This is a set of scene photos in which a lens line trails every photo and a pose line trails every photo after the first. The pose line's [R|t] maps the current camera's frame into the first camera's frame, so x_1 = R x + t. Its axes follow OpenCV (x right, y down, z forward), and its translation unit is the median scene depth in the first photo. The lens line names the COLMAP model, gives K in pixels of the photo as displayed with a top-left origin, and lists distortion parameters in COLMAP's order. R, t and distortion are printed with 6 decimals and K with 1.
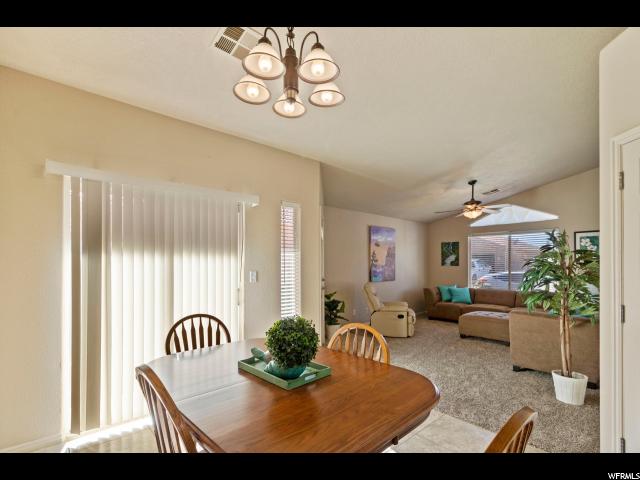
lens RADIAL K [[306.6, 0, 326.0], [0, 306.6, 264.2], [0, 0, 1]] dist [0.001685, 0.000232]
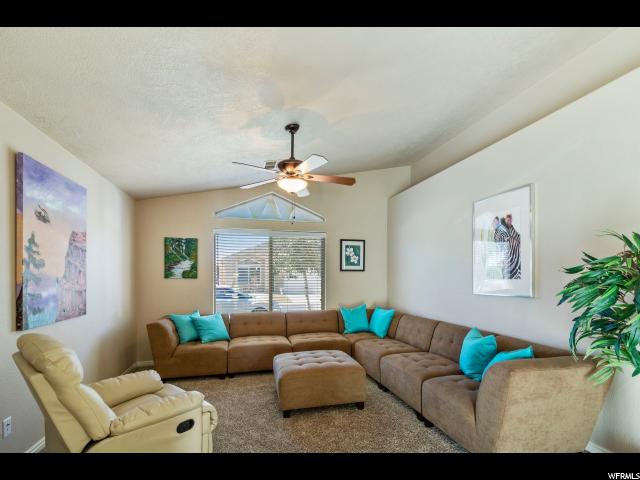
lens RADIAL K [[307.6, 0, 322.4], [0, 307.6, 278.7], [0, 0, 1]] dist [0.000758, -0.000216]
pose [[0.457973, -0.004103, 0.888956, 0.005700], [-0.001877, 0.999983, 0.005583, 0.002263], [-0.888964, -0.004226, 0.457958, 0.567871]]
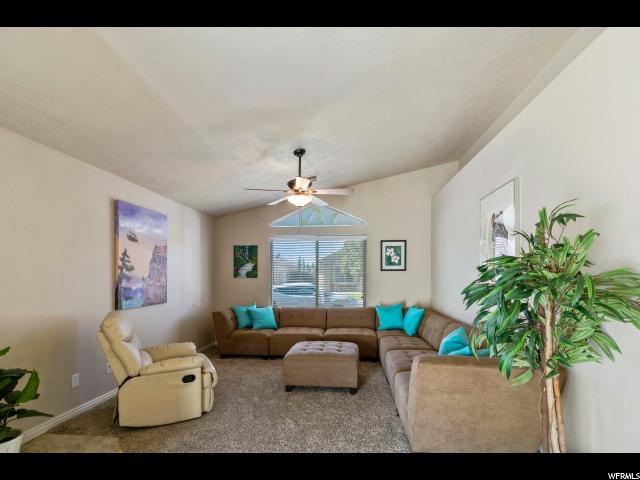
lens RADIAL K [[306.6, 0, 320.7], [0, 306.6, 275.9], [0, 0, 1]] dist [-0.000200, -0.000115]
pose [[0.743414, 0.000976, 0.668831, 0.054436], [-0.000583, 1.000000, -0.000811, 0.001824], [-0.668832, 0.000213, 0.743414, 0.386579]]
